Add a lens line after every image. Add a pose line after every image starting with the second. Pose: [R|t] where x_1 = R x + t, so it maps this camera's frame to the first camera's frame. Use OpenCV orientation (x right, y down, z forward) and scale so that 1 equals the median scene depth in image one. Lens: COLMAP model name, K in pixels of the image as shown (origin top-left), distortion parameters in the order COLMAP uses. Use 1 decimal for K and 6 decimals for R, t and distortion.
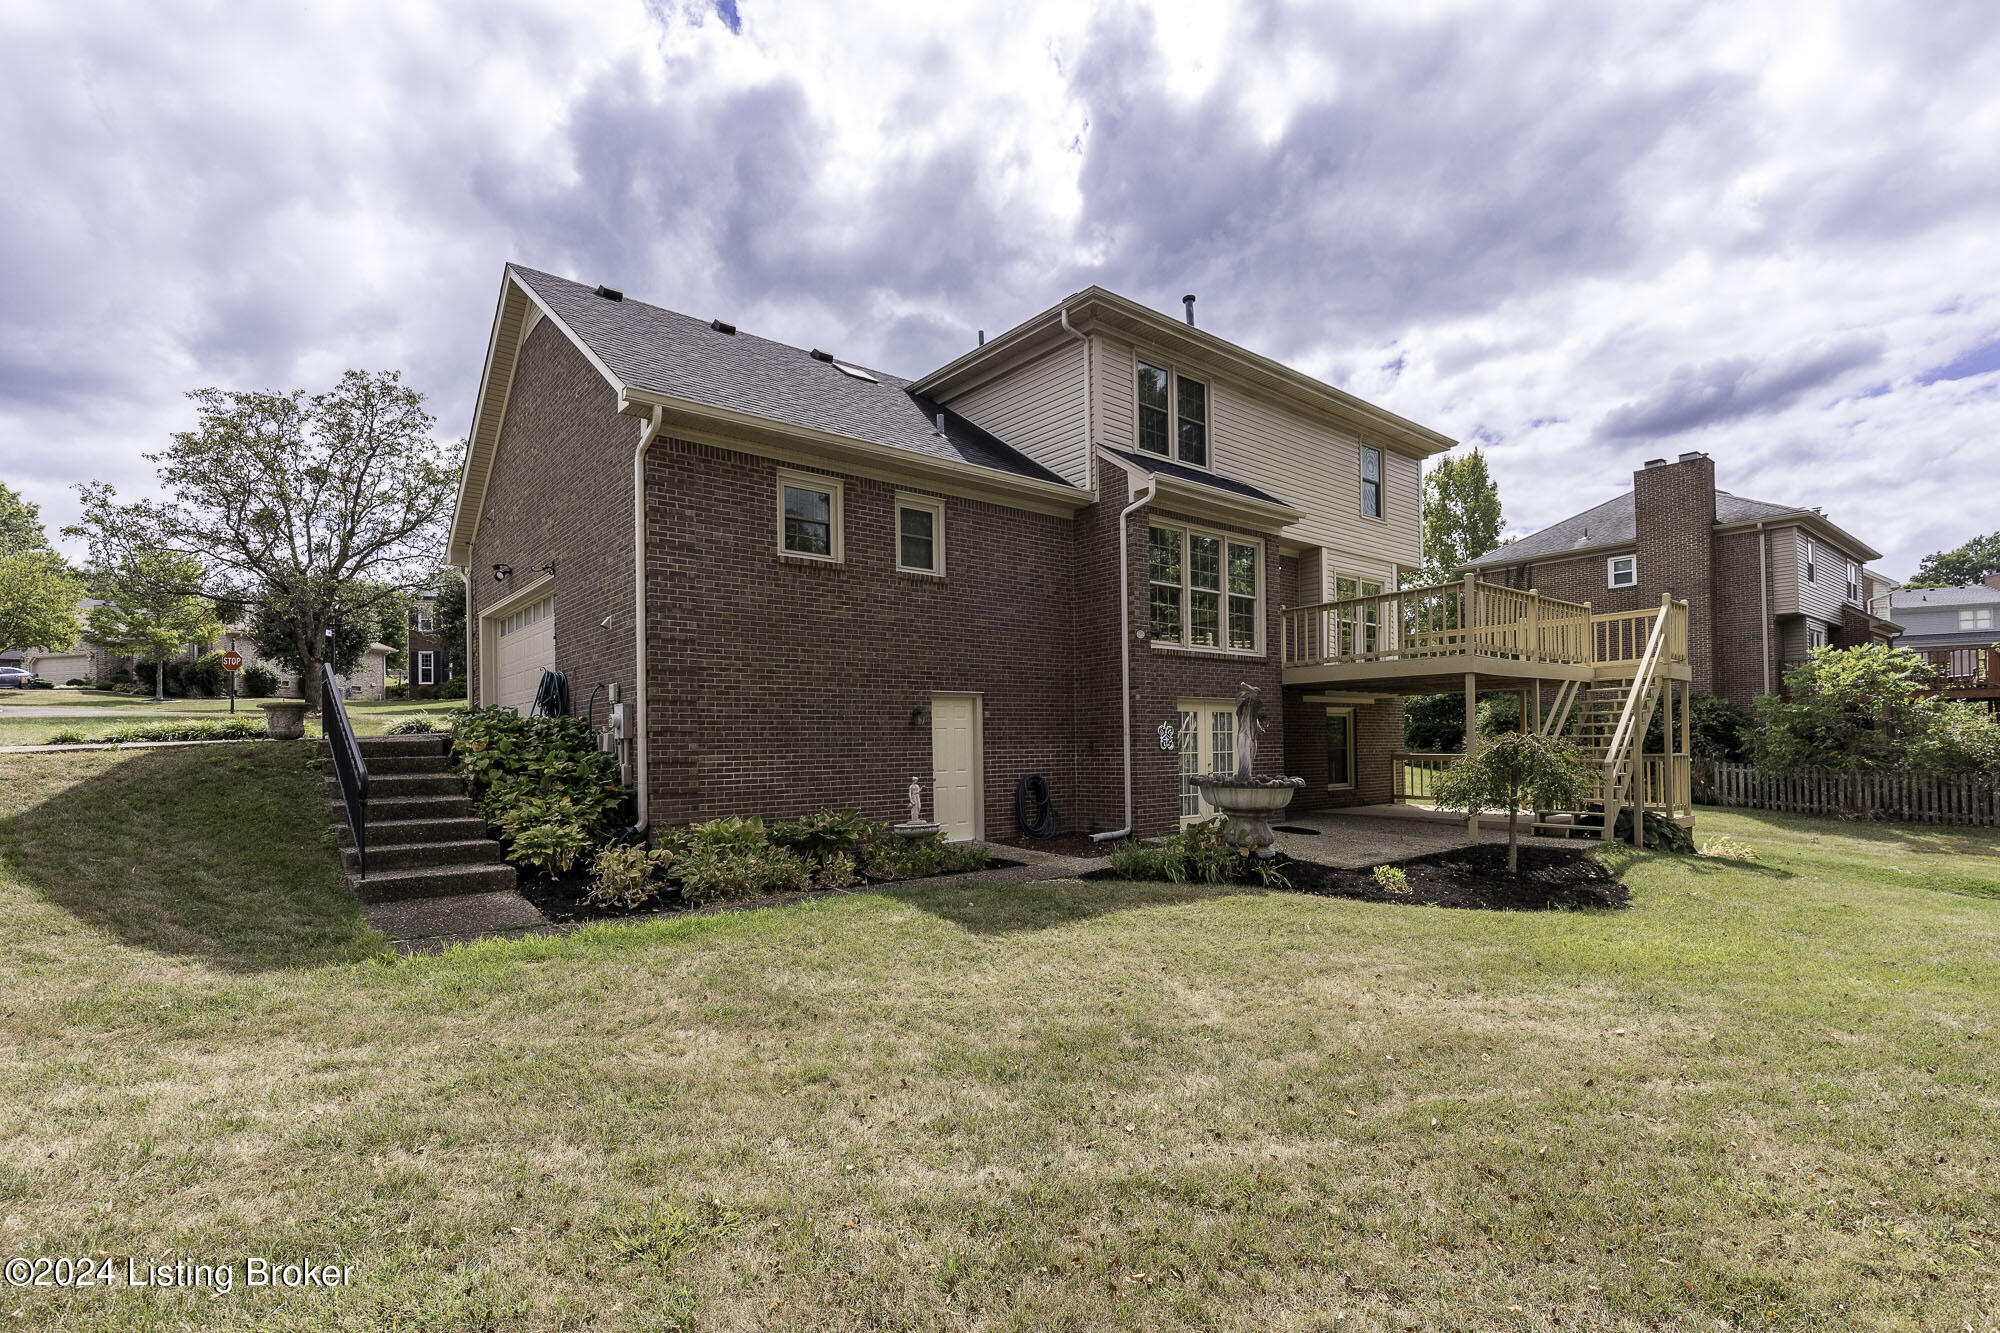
lens RADIAL K [[944.3, 0, 1001.2], [0, 944.3, 742.8], [0, 0, 1]] dist [0.000804, -0.000134]
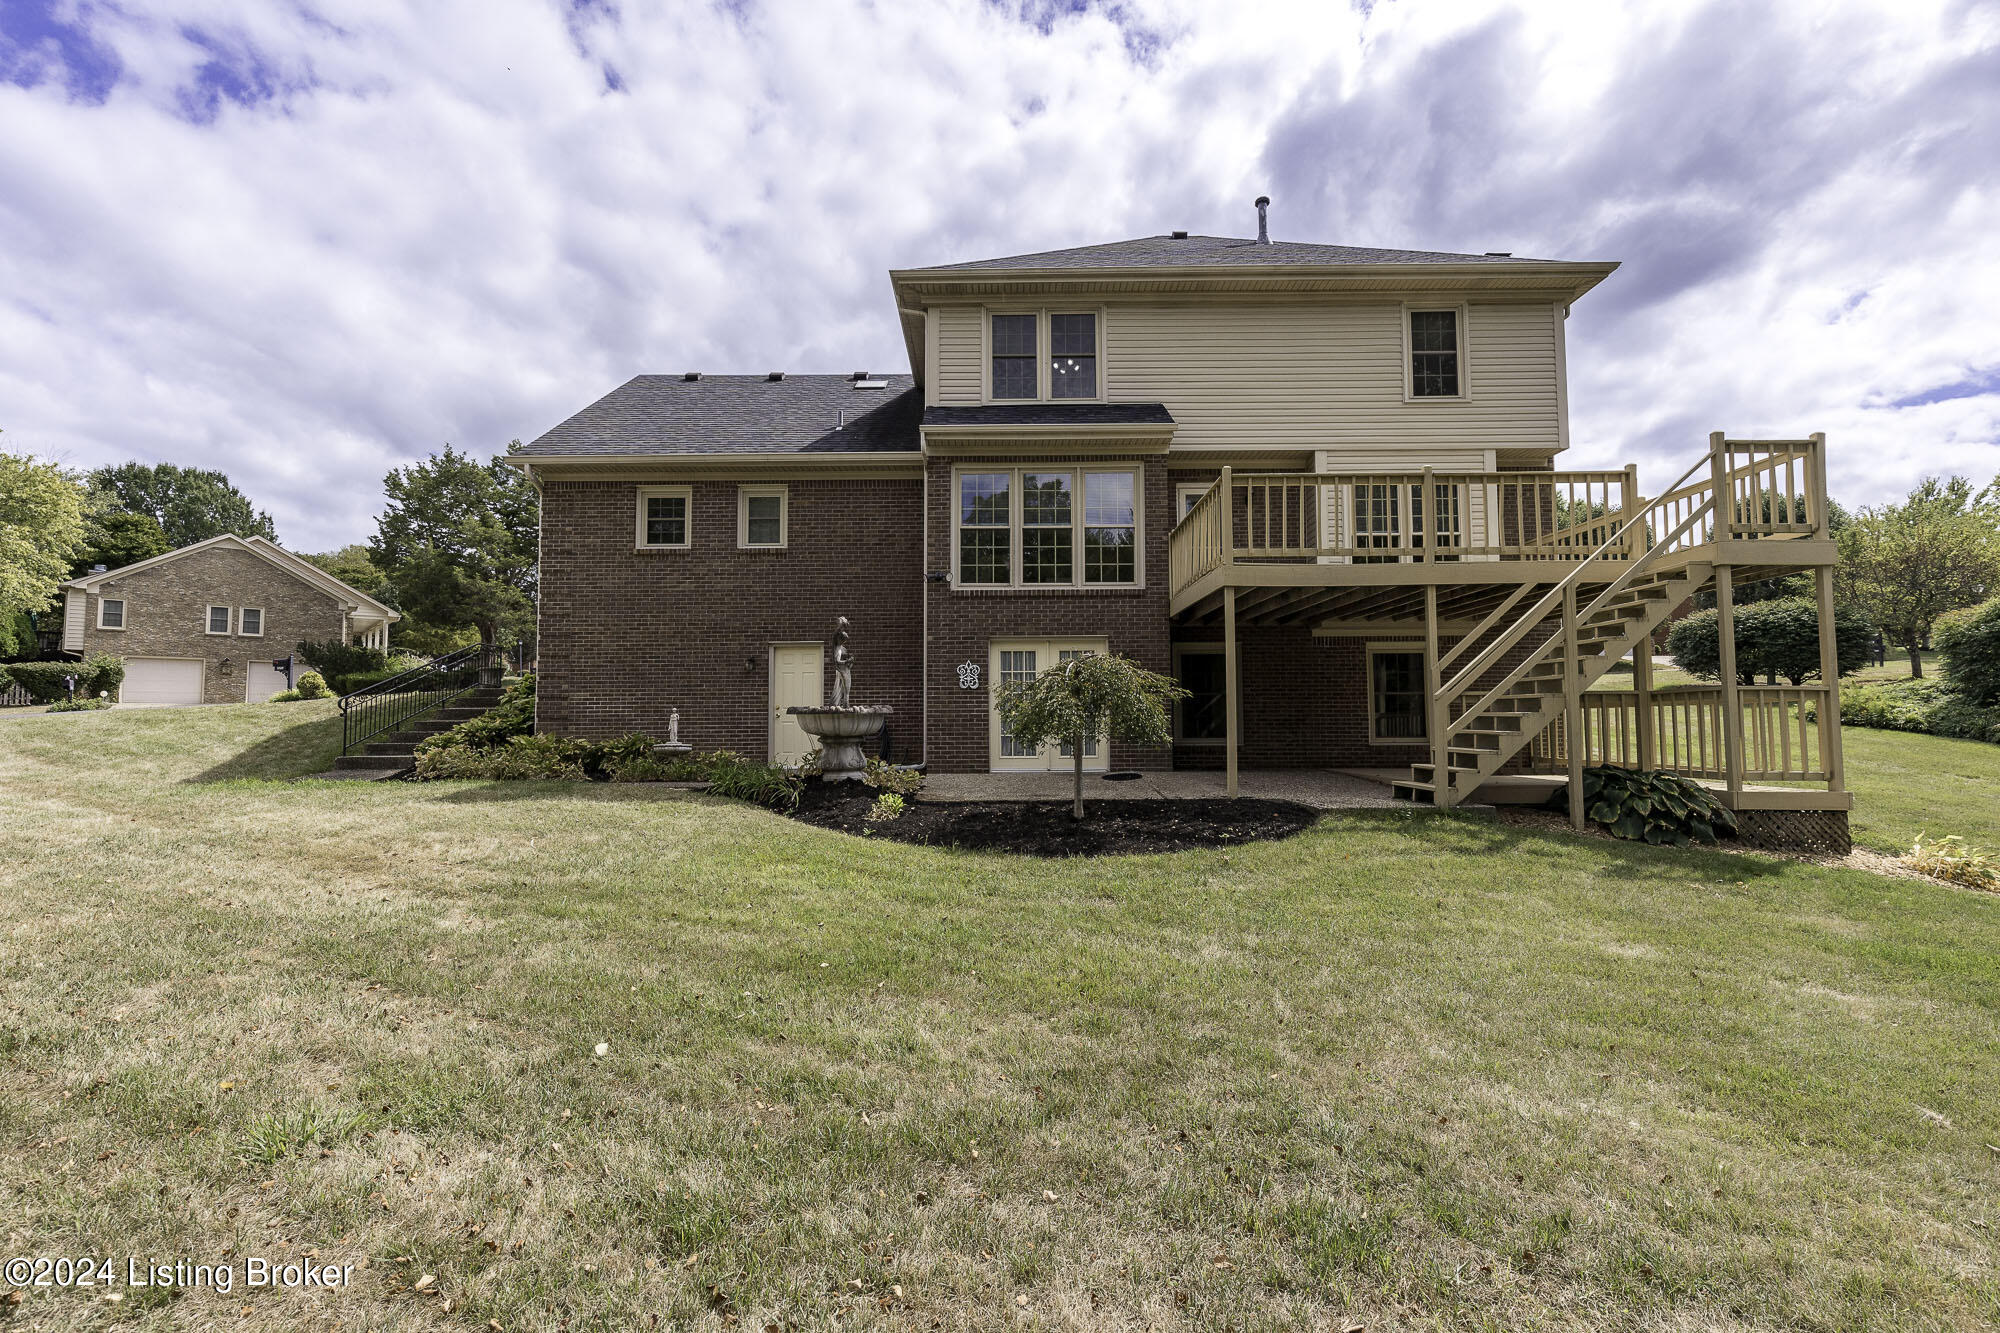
lens RADIAL K [[941.5, 0, 1003.3], [0, 941.5, 670.4], [0, 0, 1]] dist [0.000547, -0.000398]
pose [[0.755777, -0.033643, -0.653964, 0.953596], [-0.003806, 0.998437, -0.055763, 0.048133], [0.654818, 0.044634, 0.754468, 0.286237]]
